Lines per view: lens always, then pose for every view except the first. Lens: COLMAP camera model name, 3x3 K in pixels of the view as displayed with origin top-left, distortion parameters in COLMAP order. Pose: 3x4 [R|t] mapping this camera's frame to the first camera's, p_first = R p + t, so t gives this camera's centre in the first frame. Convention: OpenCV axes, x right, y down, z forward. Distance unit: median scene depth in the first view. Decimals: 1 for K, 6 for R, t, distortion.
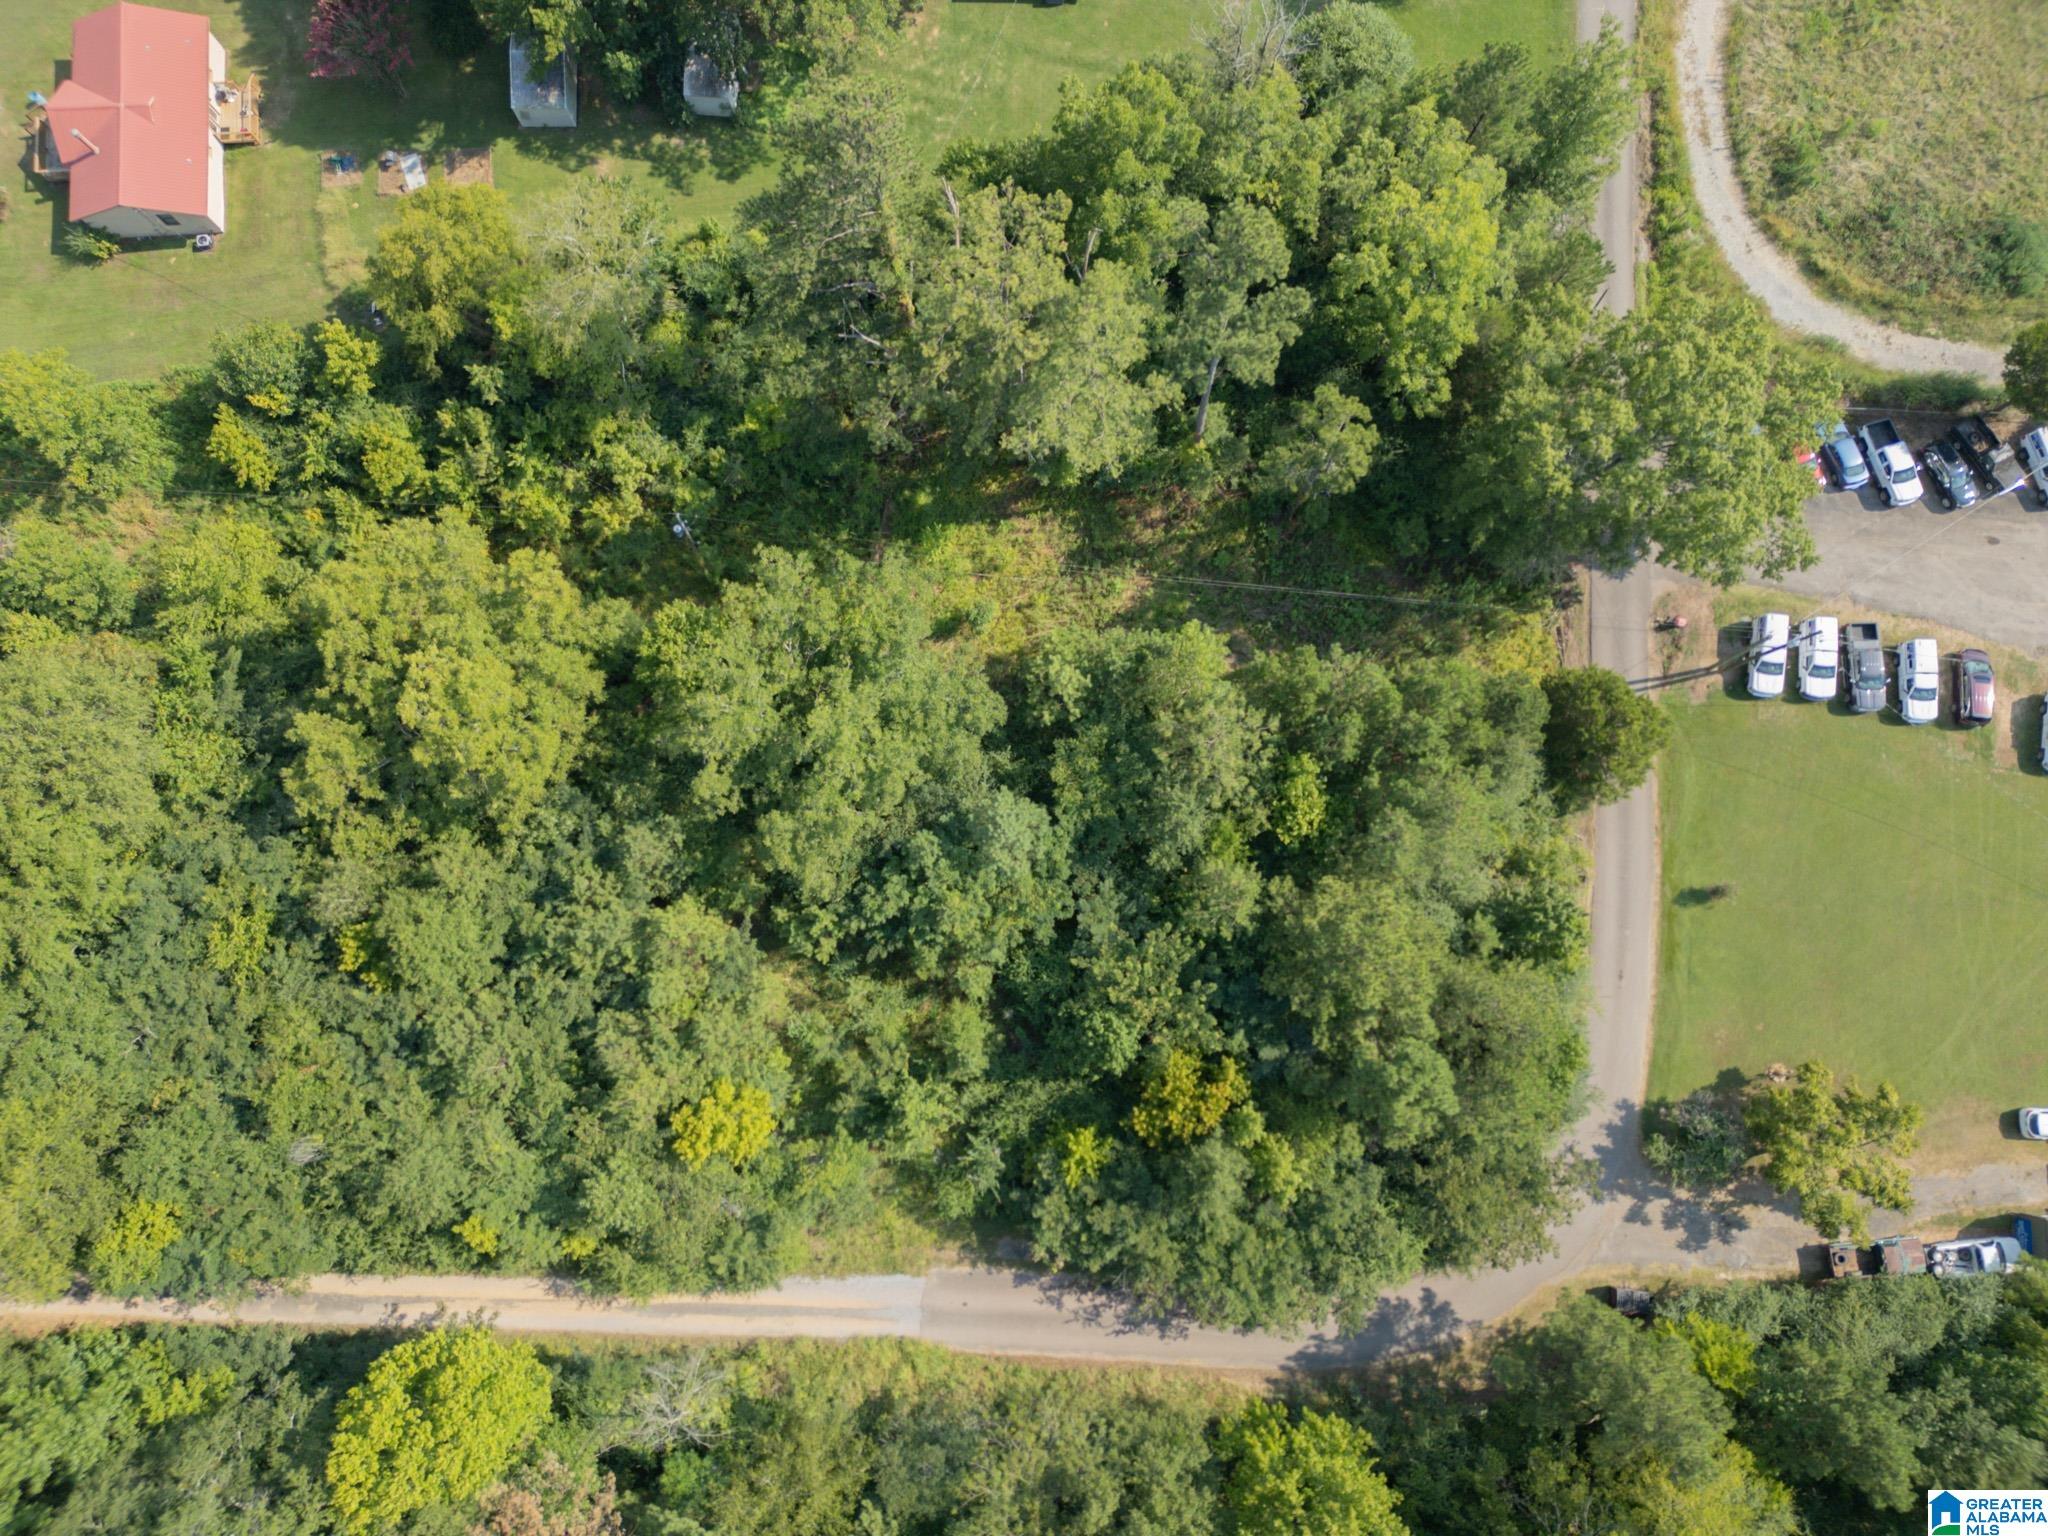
lens RADIAL K [[1417.3, 0, 1024.0], [0, 1417.3, 768.0], [0, 0, 1]] dist [0.071213, -0.070130]
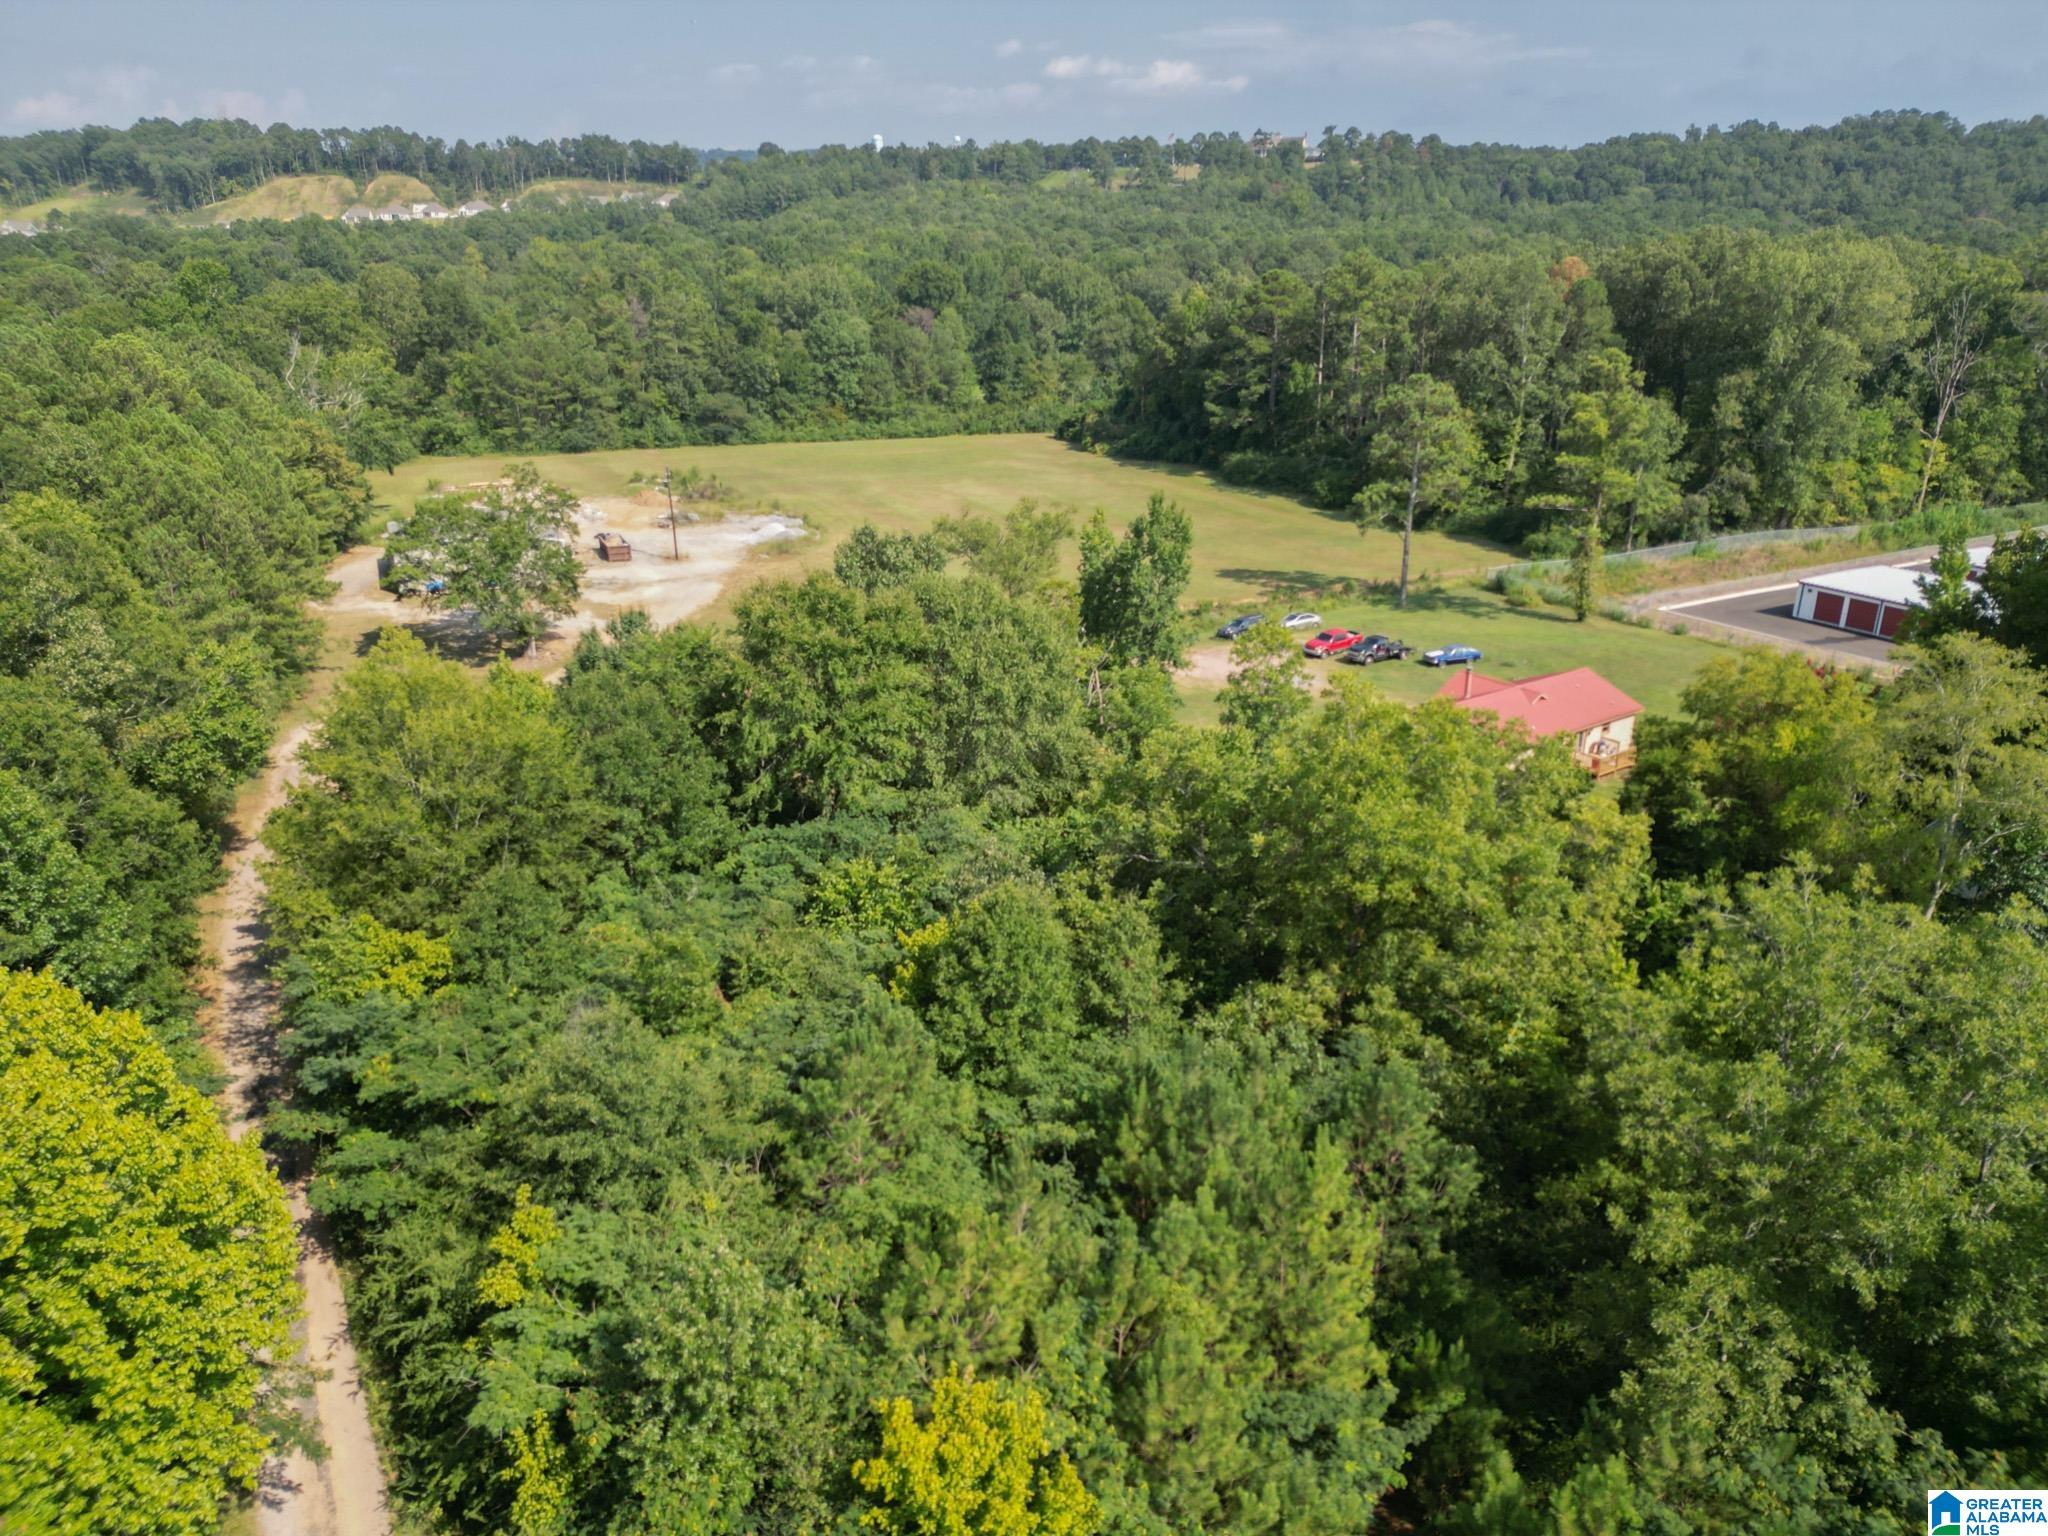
lens RADIAL K [[1417.1, 0, 1023.6], [0, 1417.1, 769.0], [0, 0, 1]] dist [0.079975, -0.080093]
pose [[0.524213, 0.286558, -0.801926, 0.015725], [-0.841082, 0.321675, -0.434863, 0.324364], [0.133346, 0.902446, 0.409645, 0.673596]]
